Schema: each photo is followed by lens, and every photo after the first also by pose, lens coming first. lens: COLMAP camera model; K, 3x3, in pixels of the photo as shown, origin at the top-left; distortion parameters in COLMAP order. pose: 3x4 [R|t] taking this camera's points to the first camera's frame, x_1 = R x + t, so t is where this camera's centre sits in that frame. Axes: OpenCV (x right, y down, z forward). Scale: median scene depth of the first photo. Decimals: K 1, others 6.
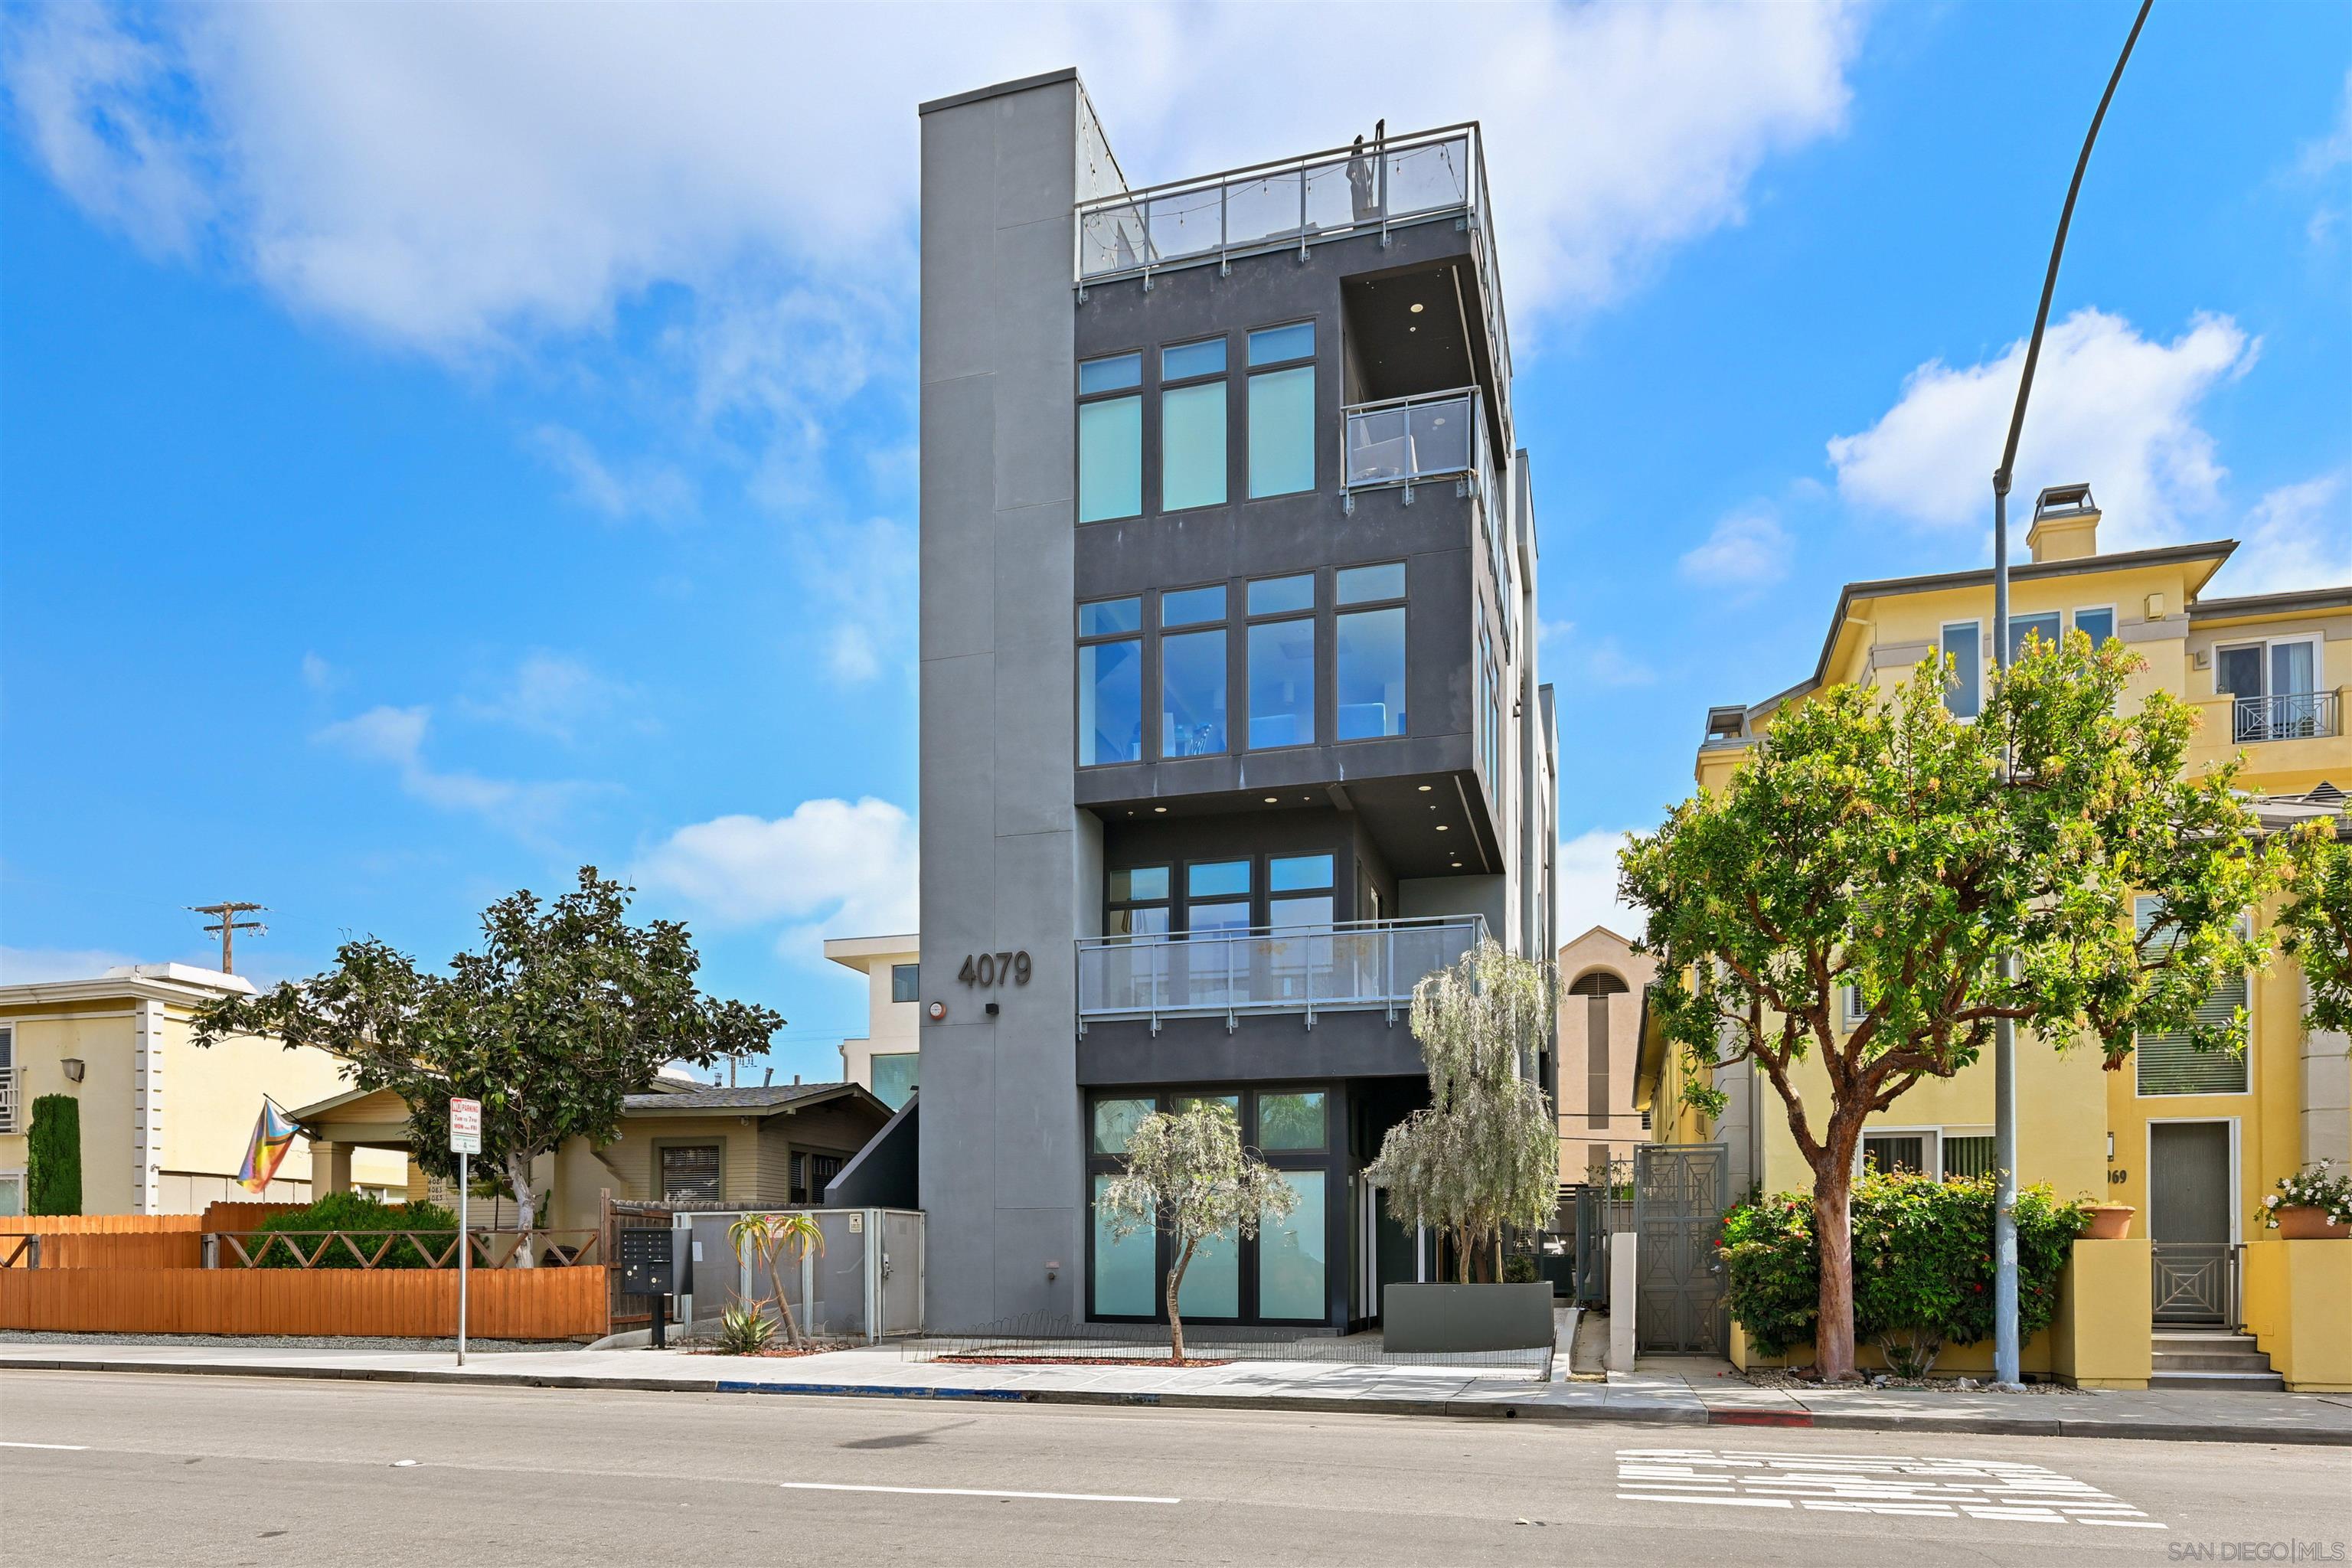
lens RADIAL K [[916.0, 0, 1185.0], [0, 916.0, 786.8], [0, 0, 1]] dist [0.000036, -0.000114]
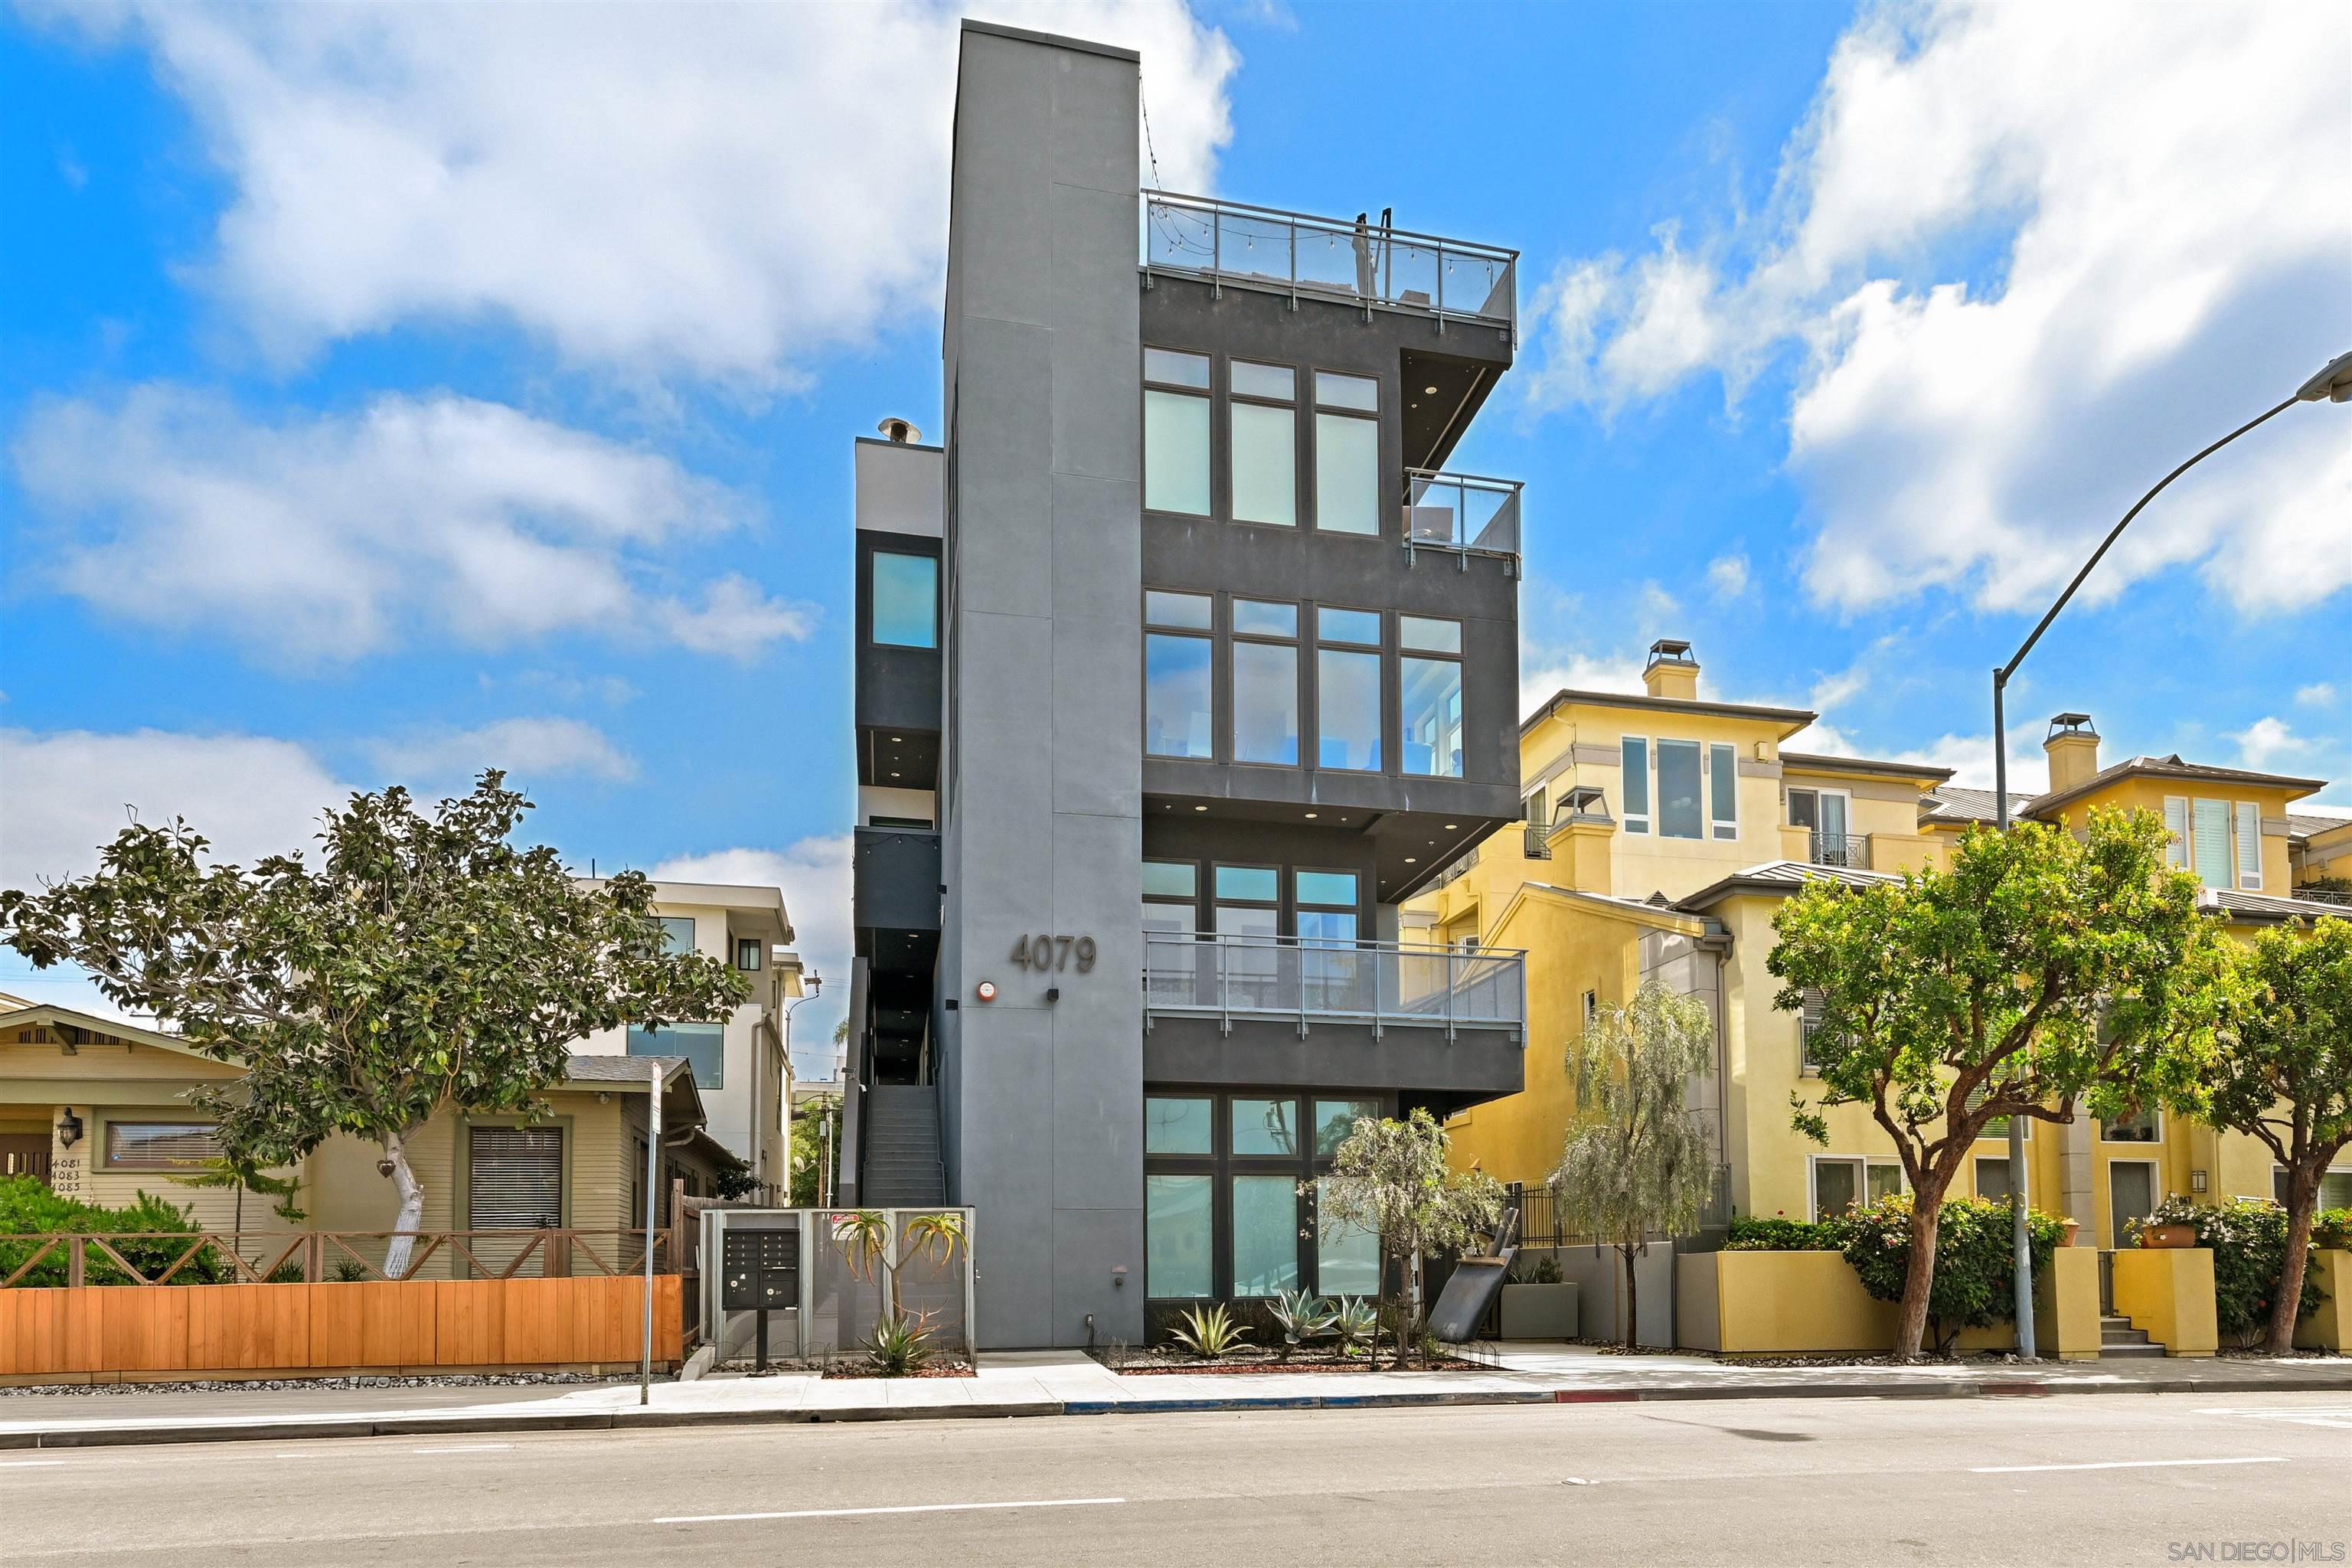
lens RADIAL K [[908.8, 0, 1174.0], [0, 908.8, 762.4], [0, 0, 1]] dist [0.006001, 0.000281]
pose [[0.936103, 0.164522, 0.310877, -0.381270], [-0.156603, 0.986372, -0.050448, 0.030361], [-0.314940, -0.001460, 0.949110, 0.063555]]
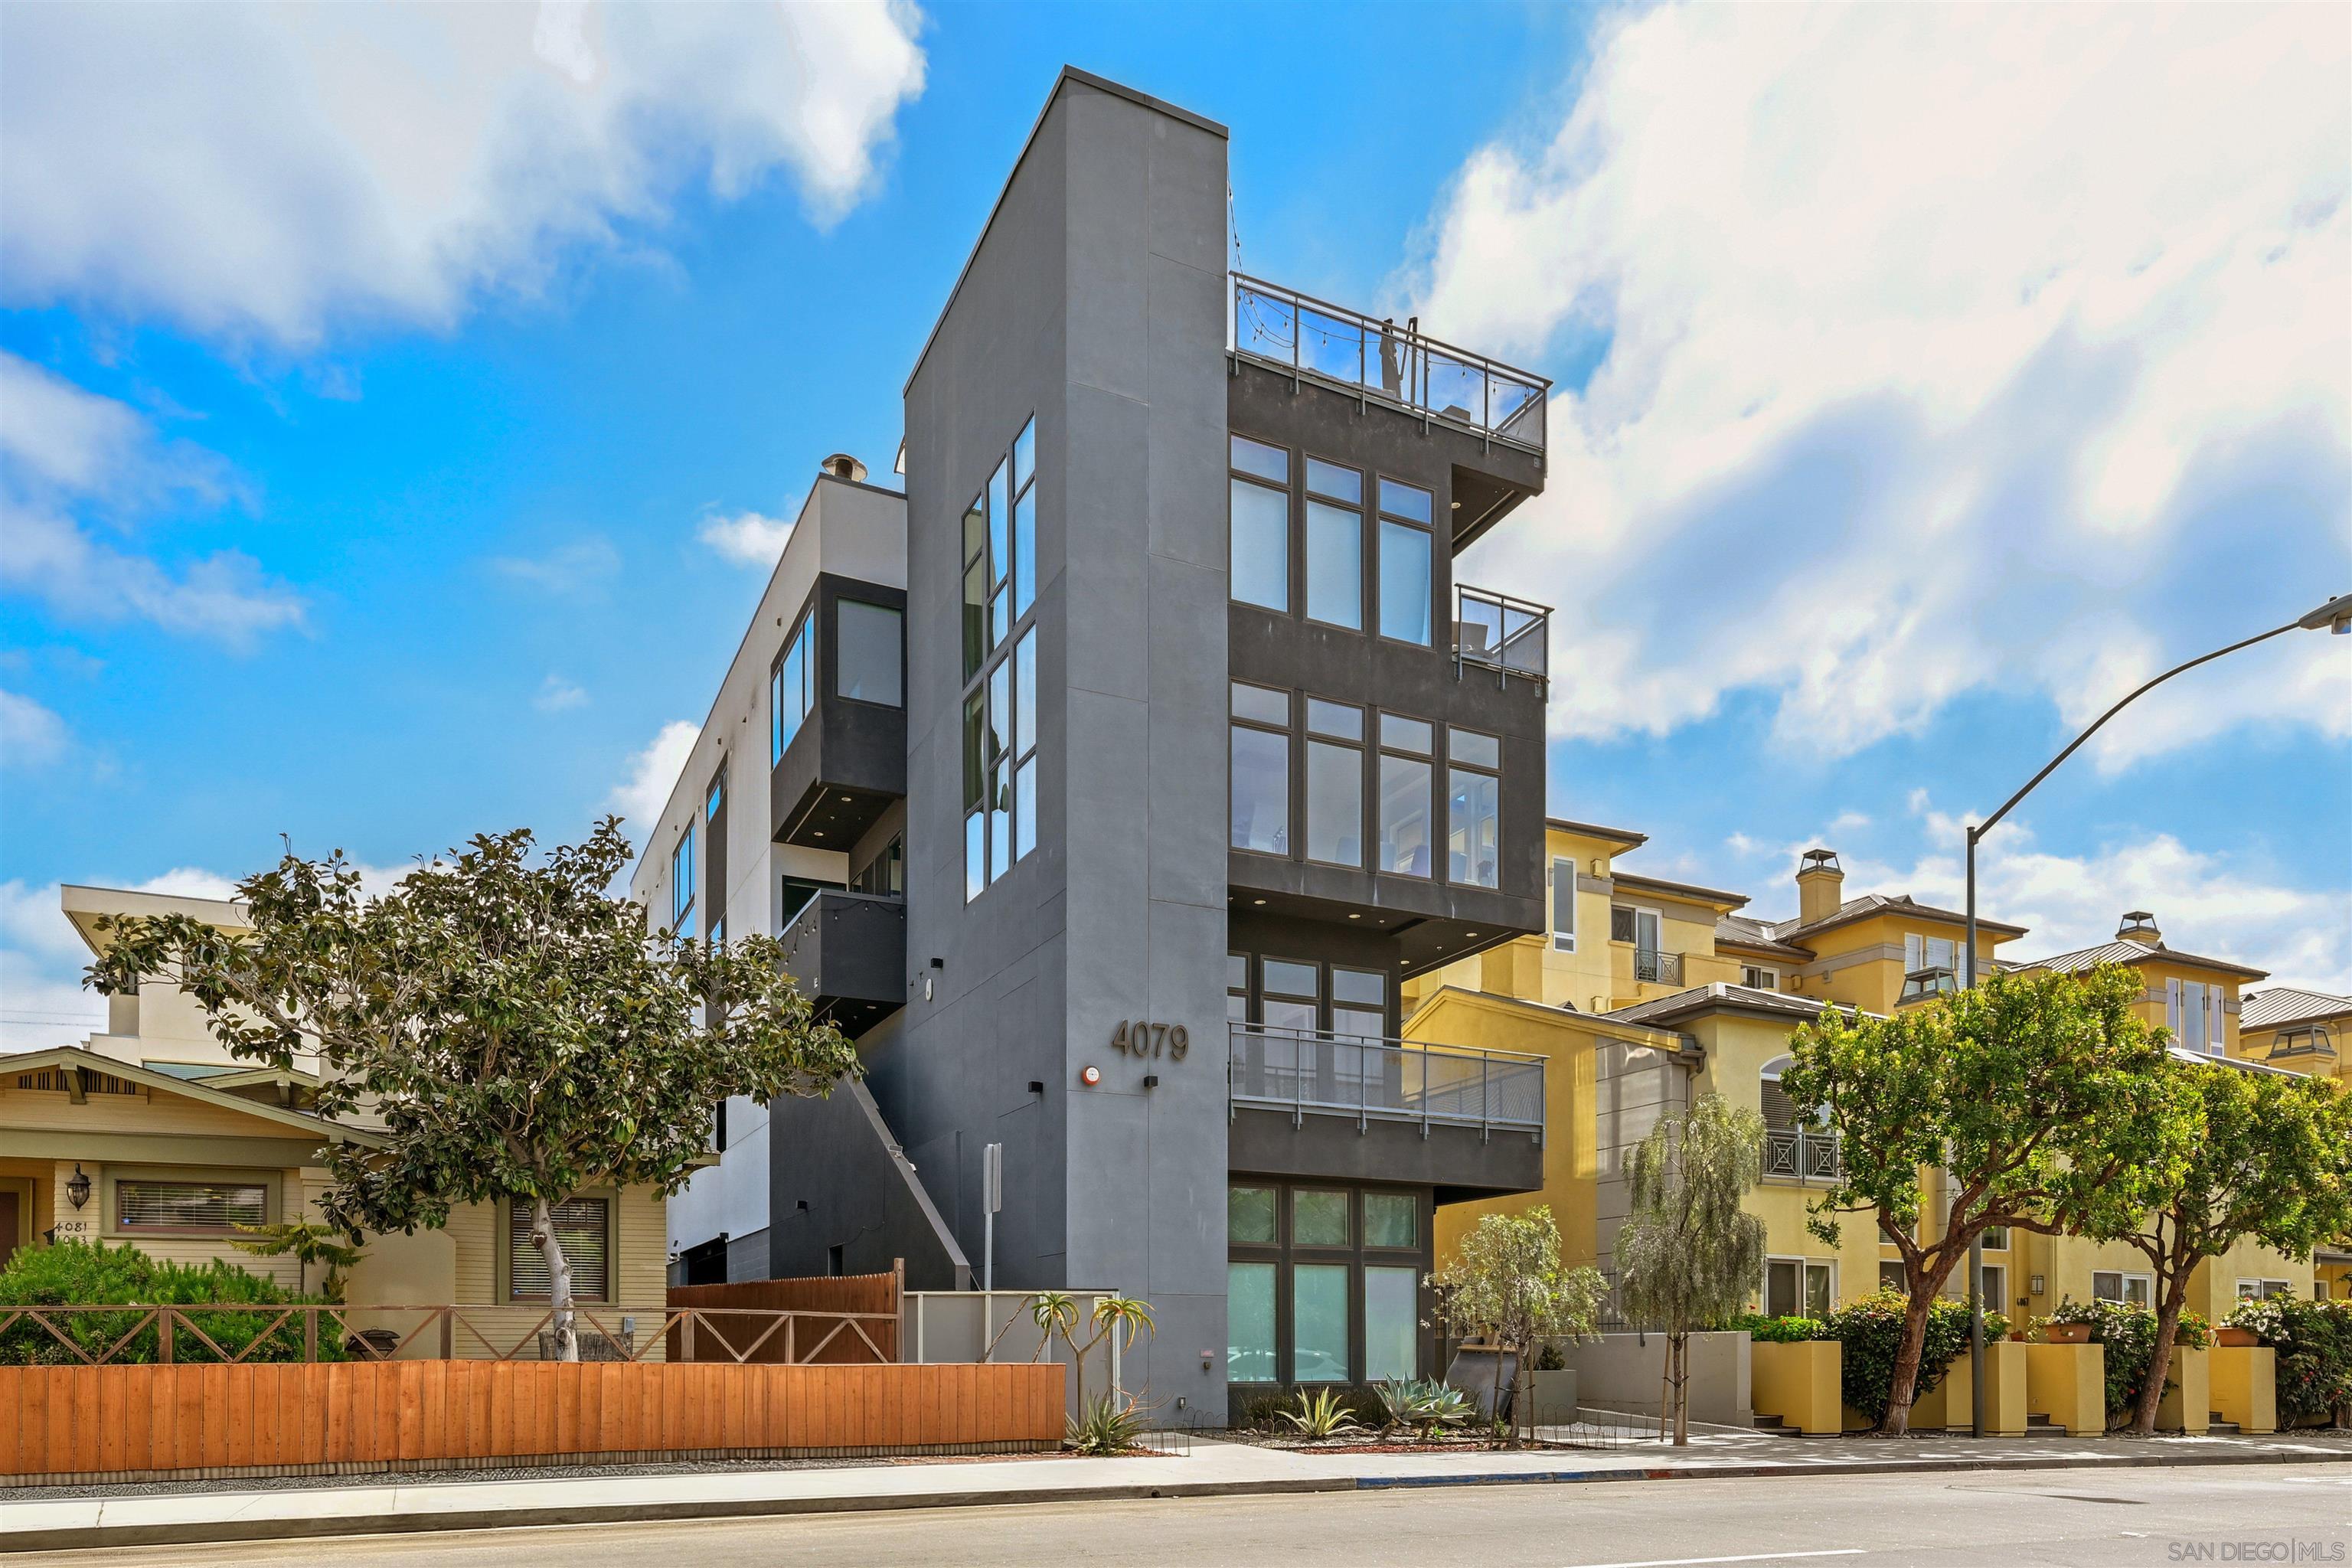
lens RADIAL K [[931.0, 0, 1174.6], [0, 931.0, 859.1], [0, 0, 1]] dist [0.010650, -0.000264]
pose [[0.874323, 0.226336, 0.429338, -0.587892], [-0.224122, 0.972923, -0.056486, 0.060468], [-0.430497, -0.046837, 0.901376, 0.118490]]
